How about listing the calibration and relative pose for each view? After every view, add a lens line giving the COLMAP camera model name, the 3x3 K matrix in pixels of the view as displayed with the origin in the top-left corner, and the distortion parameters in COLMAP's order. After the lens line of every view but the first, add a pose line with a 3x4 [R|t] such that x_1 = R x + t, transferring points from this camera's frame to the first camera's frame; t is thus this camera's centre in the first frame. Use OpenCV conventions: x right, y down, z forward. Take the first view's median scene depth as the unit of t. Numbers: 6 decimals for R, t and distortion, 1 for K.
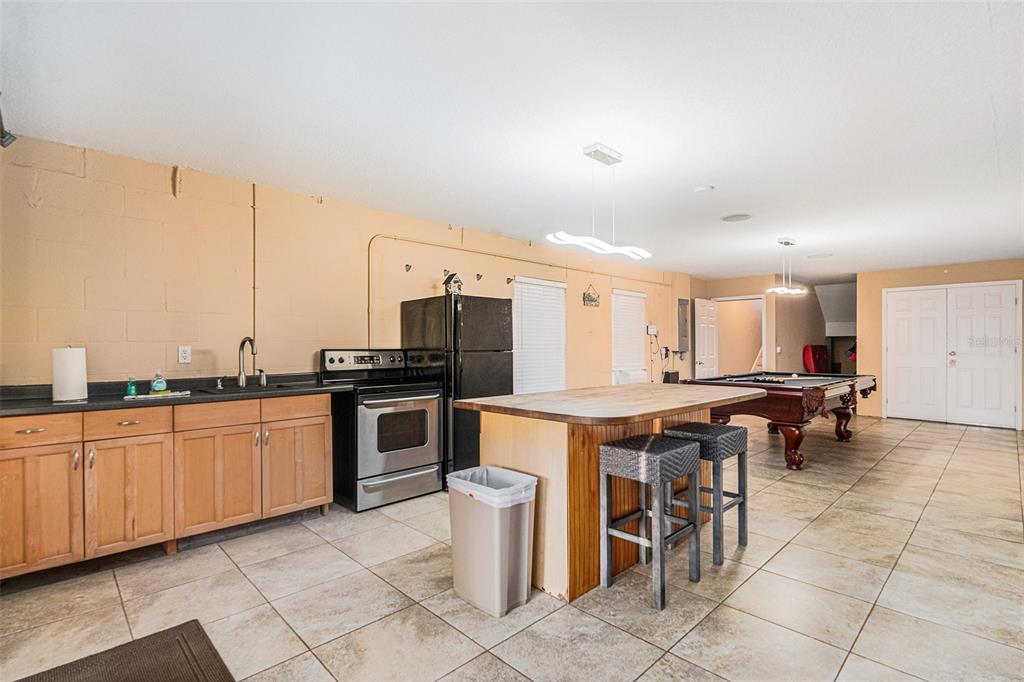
lens RADIAL K [[488.8, 0, 511.9], [0, 488.8, 343.3], [0, 0, 1]] dist [-0.001414, 0.000601]
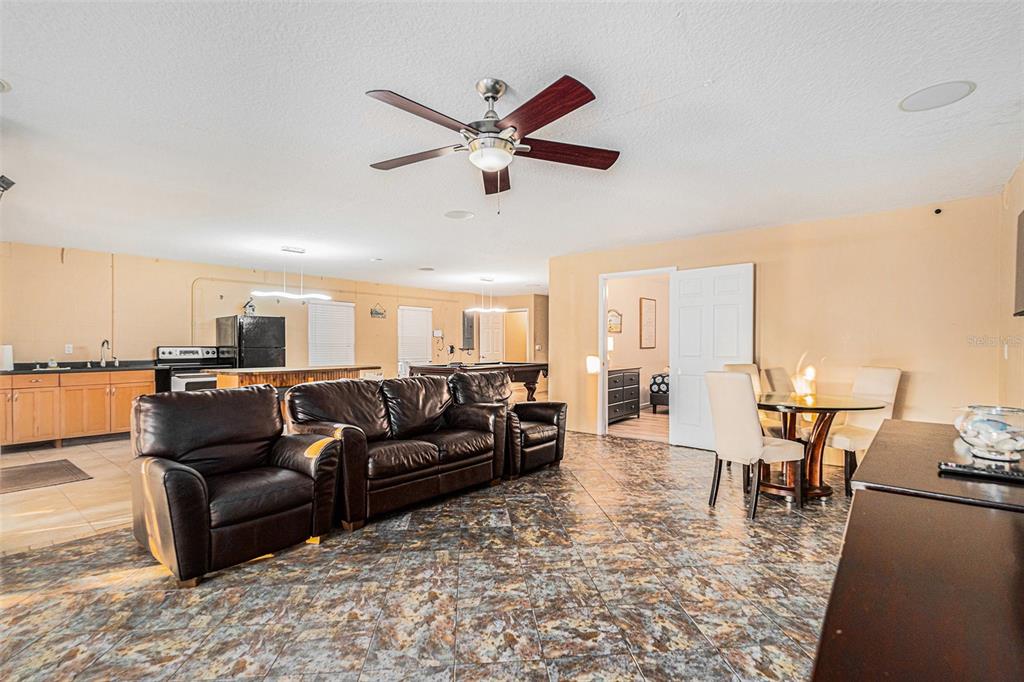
lens RADIAL K [[488.8, 0, 513.4], [0, 488.8, 341.4], [0, 0, 1]] dist [-0.001414, 0.000601]
pose [[0.993453, -0.000146, 0.114245, 0.753375], [0.000505, 0.999995, -0.003109, -0.000057], [-0.114244, 0.003146, 0.993448, -0.979281]]
